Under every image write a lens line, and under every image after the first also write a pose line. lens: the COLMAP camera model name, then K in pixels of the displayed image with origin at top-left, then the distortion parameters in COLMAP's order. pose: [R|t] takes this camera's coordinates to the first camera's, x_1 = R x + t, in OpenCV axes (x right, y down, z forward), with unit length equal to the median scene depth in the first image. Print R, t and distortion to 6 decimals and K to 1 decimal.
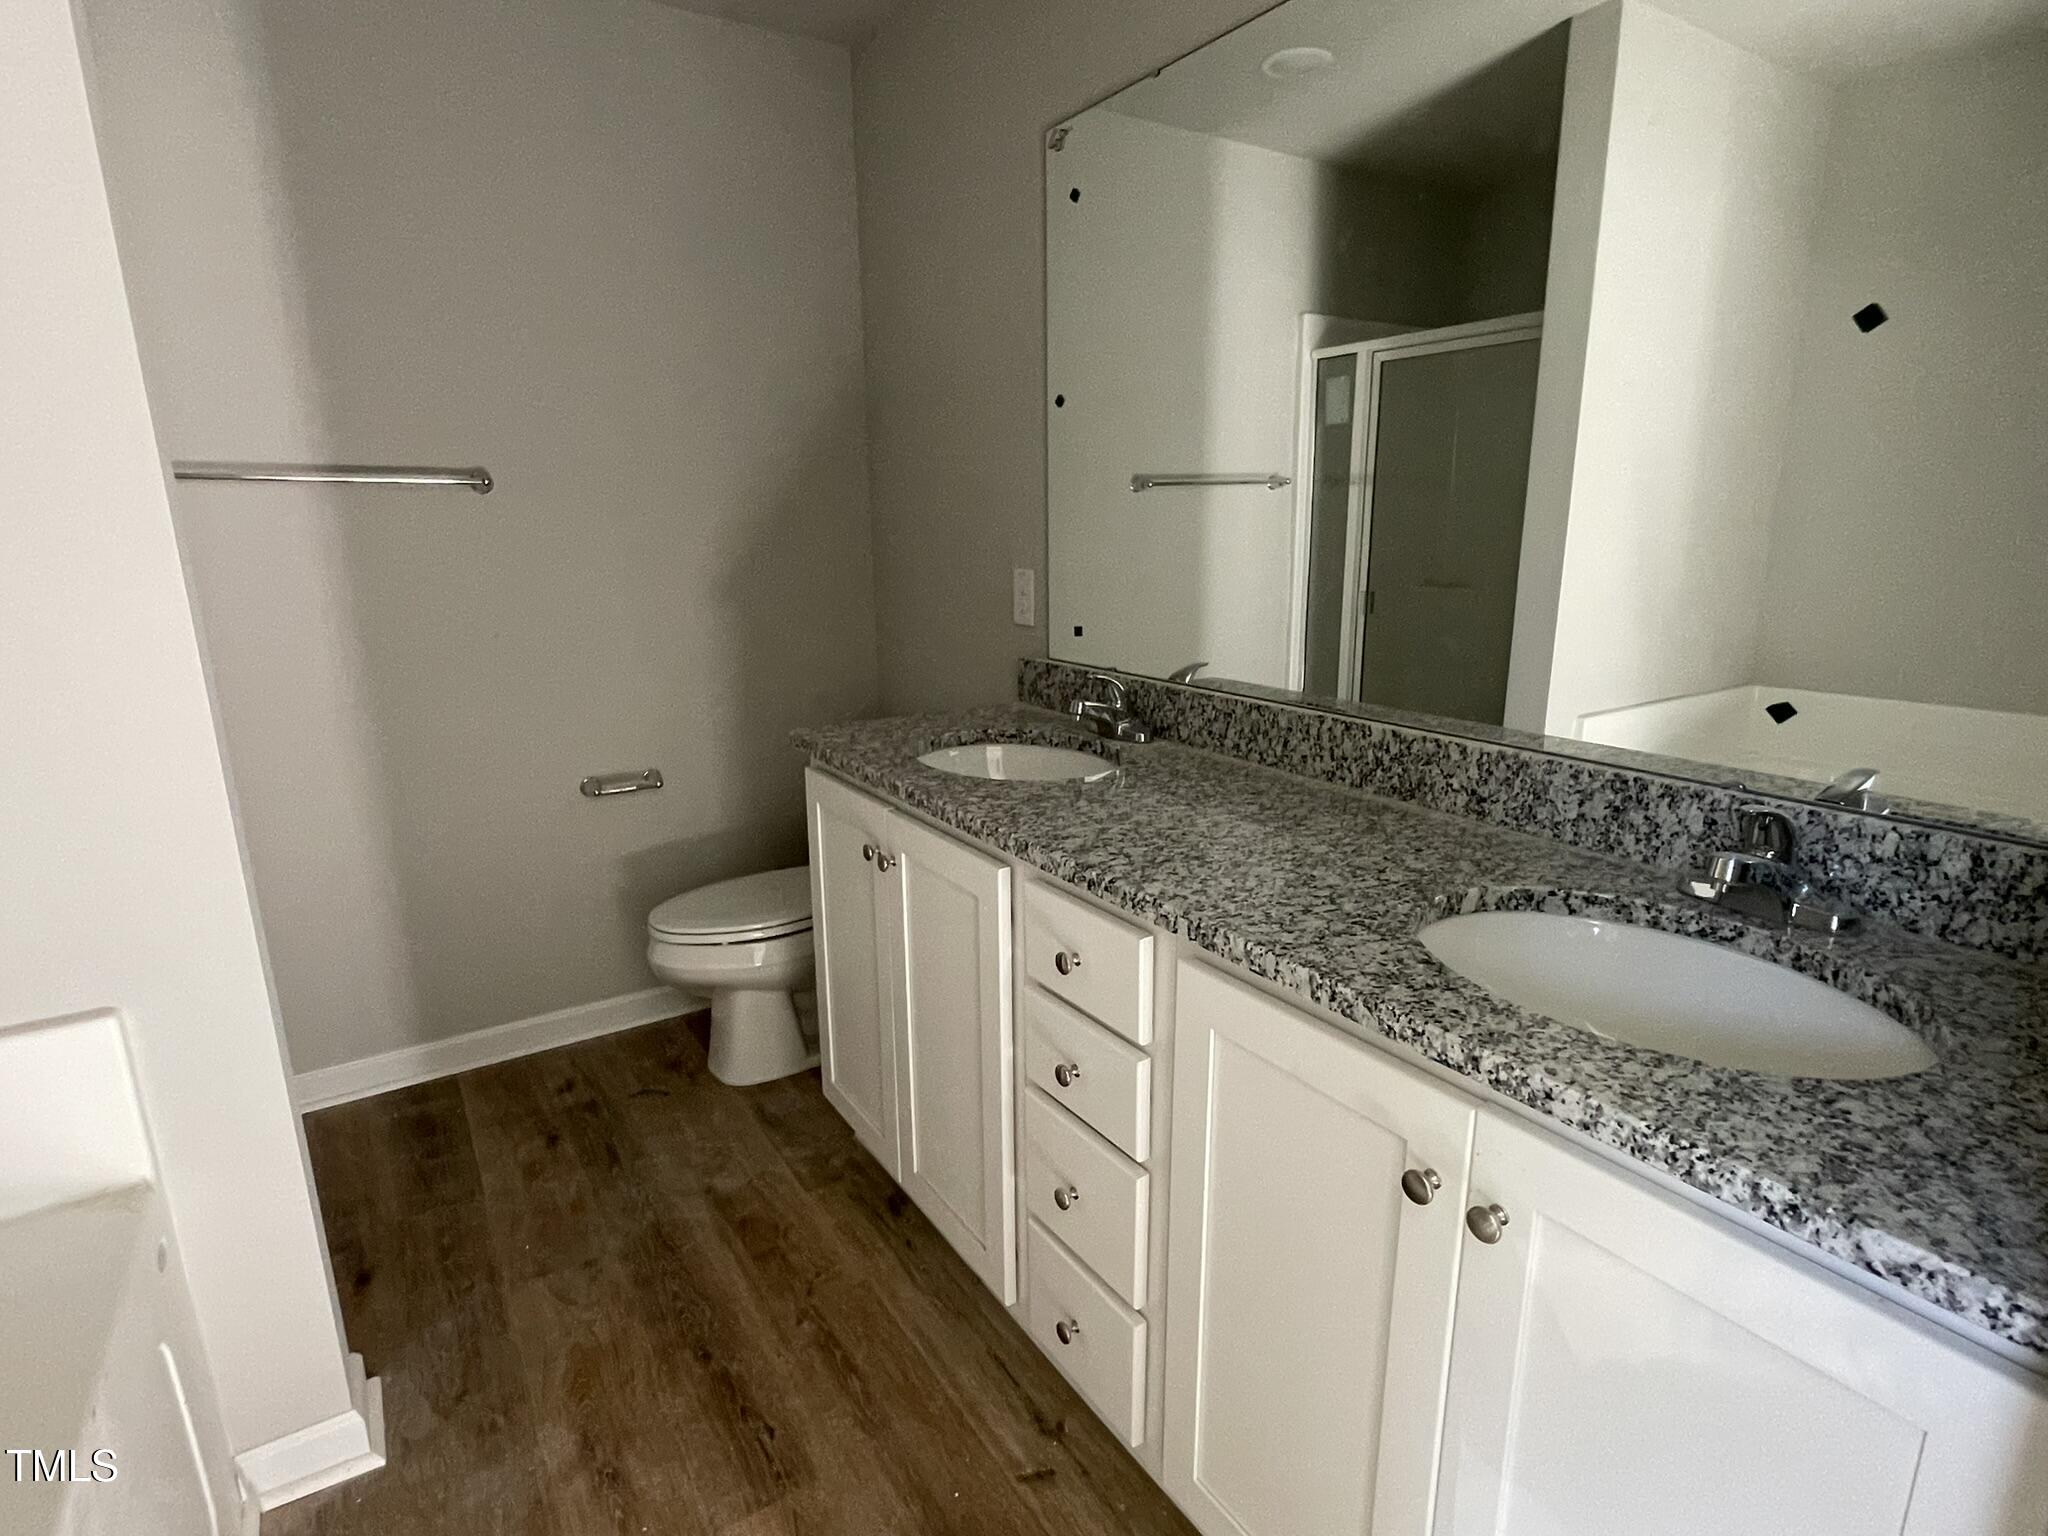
lens RADIAL K [[1037.9, 0, 1026.3], [0, 1037.9, 768.5], [0, 0, 1]] dist [-0.006165, -0.000207]
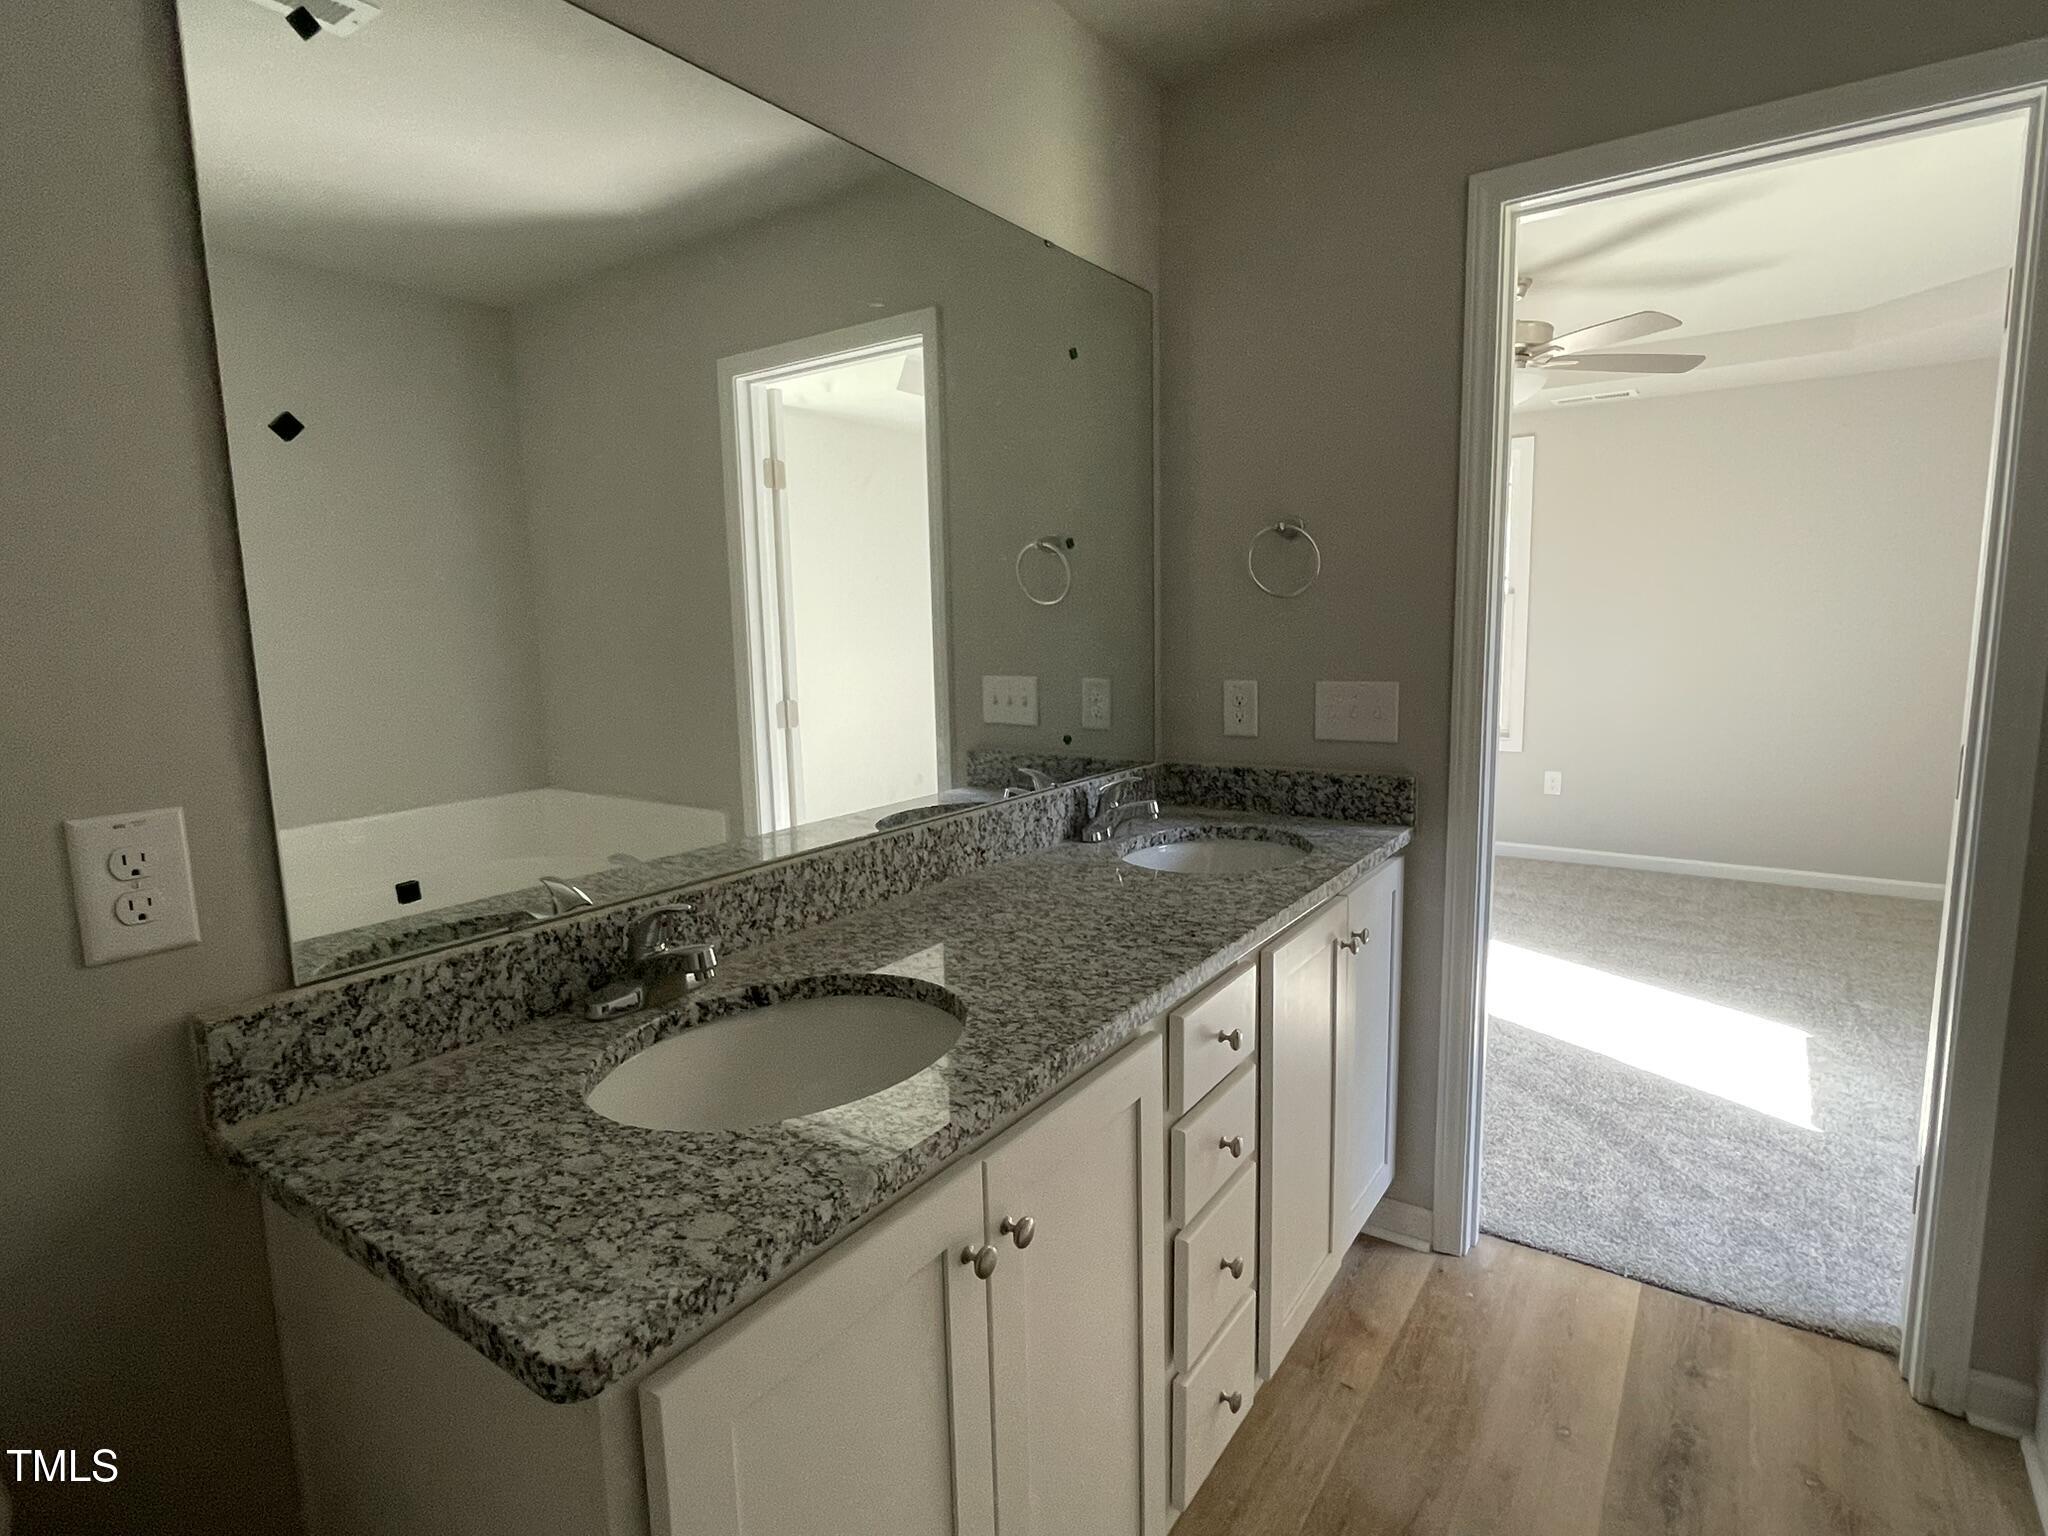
lens RADIAL K [[1037.9, 0, 1027.6], [0, 1037.9, 767.3], [0, 0, 1]] dist [-0.006165, -0.000207]
pose [[-0.370868, -0.111219, 0.922002, -0.718060], [0.246733, 0.945323, 0.213278, -0.310024], [-0.895310, 0.306586, -0.323149, 1.228649]]
